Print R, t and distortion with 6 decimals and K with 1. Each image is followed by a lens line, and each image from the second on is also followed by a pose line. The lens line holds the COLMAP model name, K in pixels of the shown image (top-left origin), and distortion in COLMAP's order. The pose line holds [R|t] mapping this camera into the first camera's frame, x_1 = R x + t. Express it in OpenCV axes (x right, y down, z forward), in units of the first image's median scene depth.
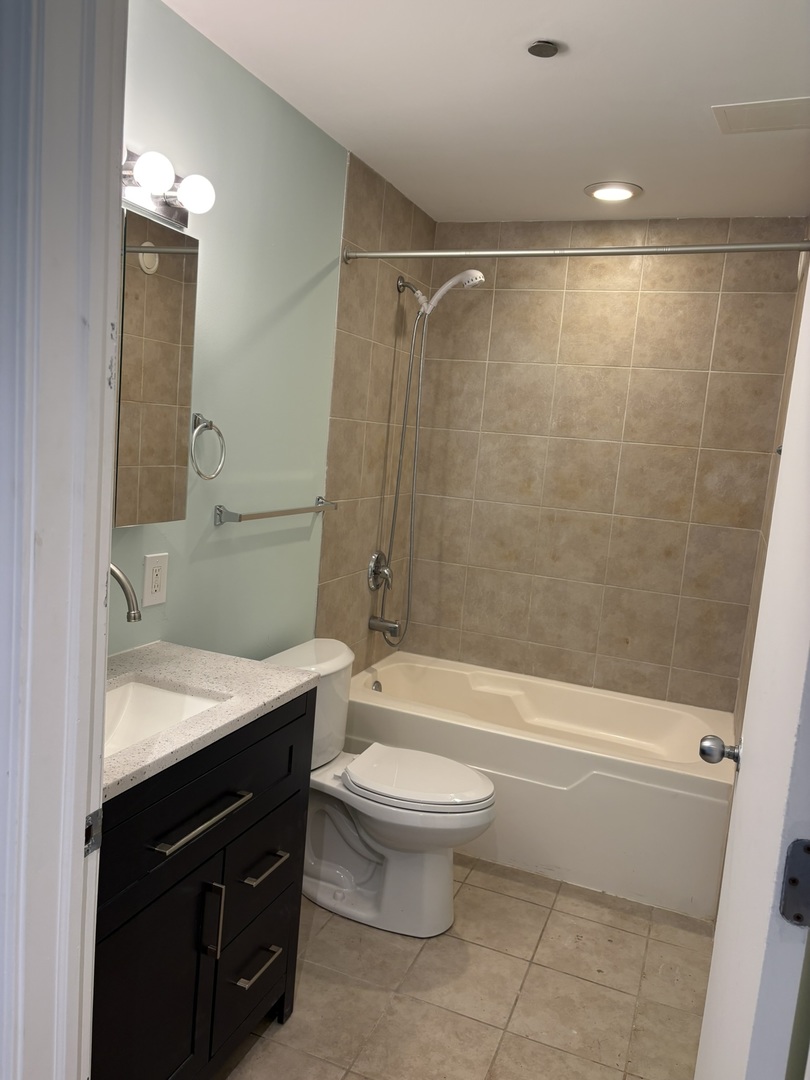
lens RADIAL K [[824.2, 0, 403.1], [0, 824.2, 545.8], [0, 0, 1]] dist [0.050798, -0.053355]
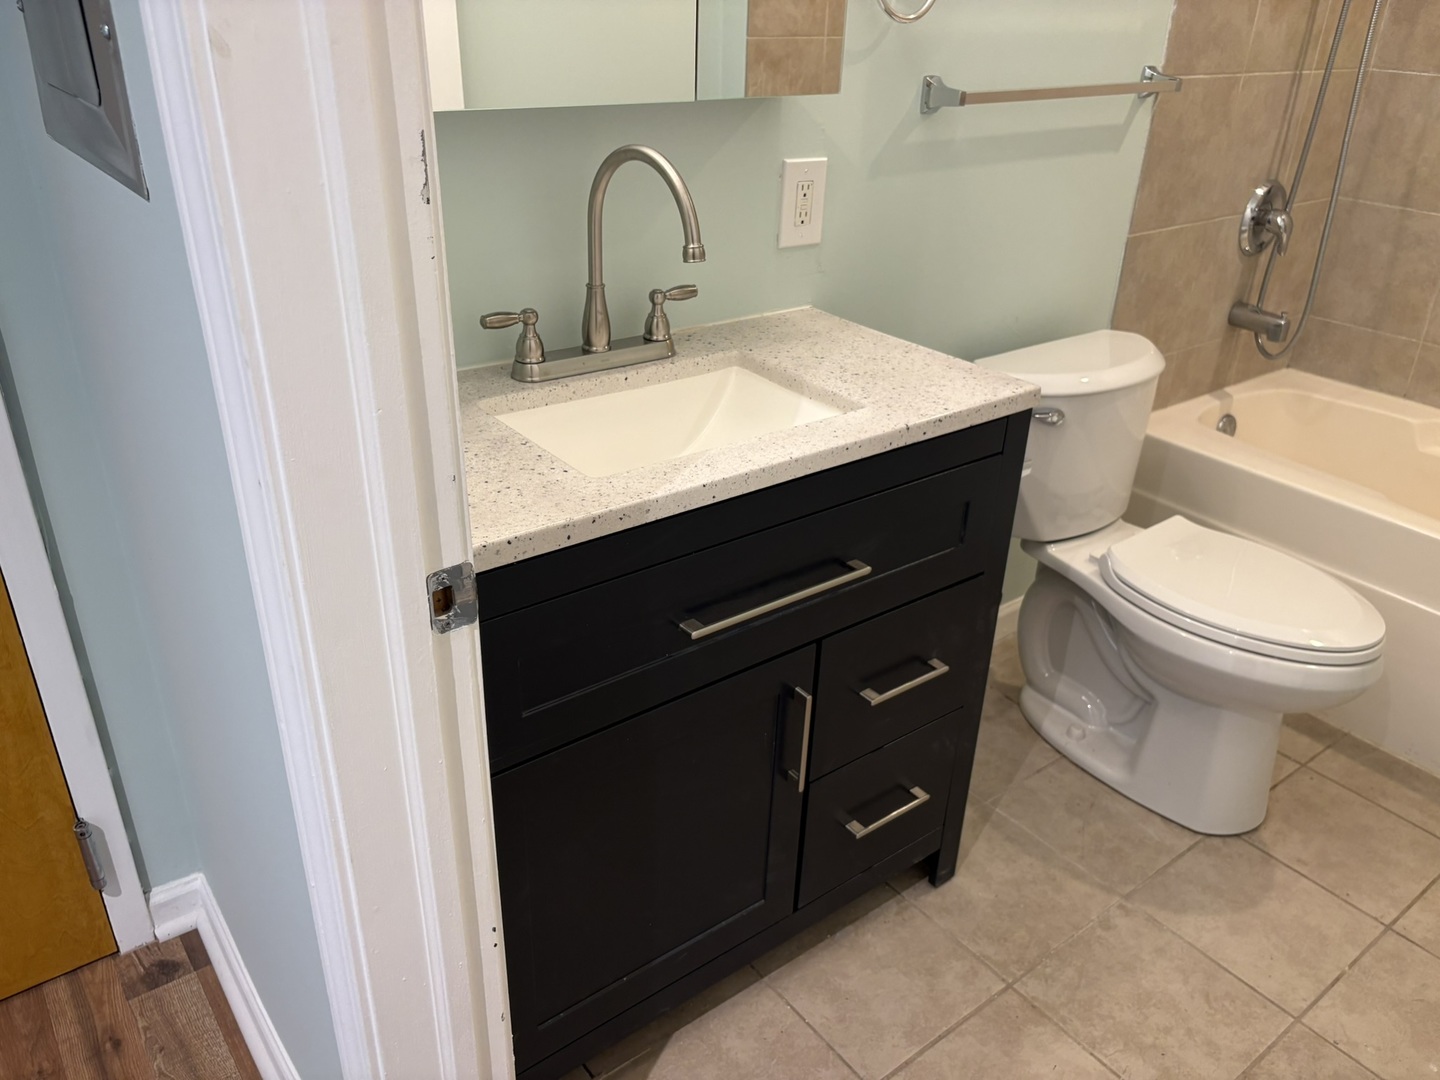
lens RADIAL K [[1099.0, 0, 732.7], [0, 1099.0, 545.3], [0, 0, 1]] dist [0.050798, -0.053355]
pose [[0.861793, 0.185045, -0.472305, 0.080667], [-0.032345, 0.949240, 0.312886, 0.024521], [0.506228, -0.254366, 0.824033, 0.213790]]
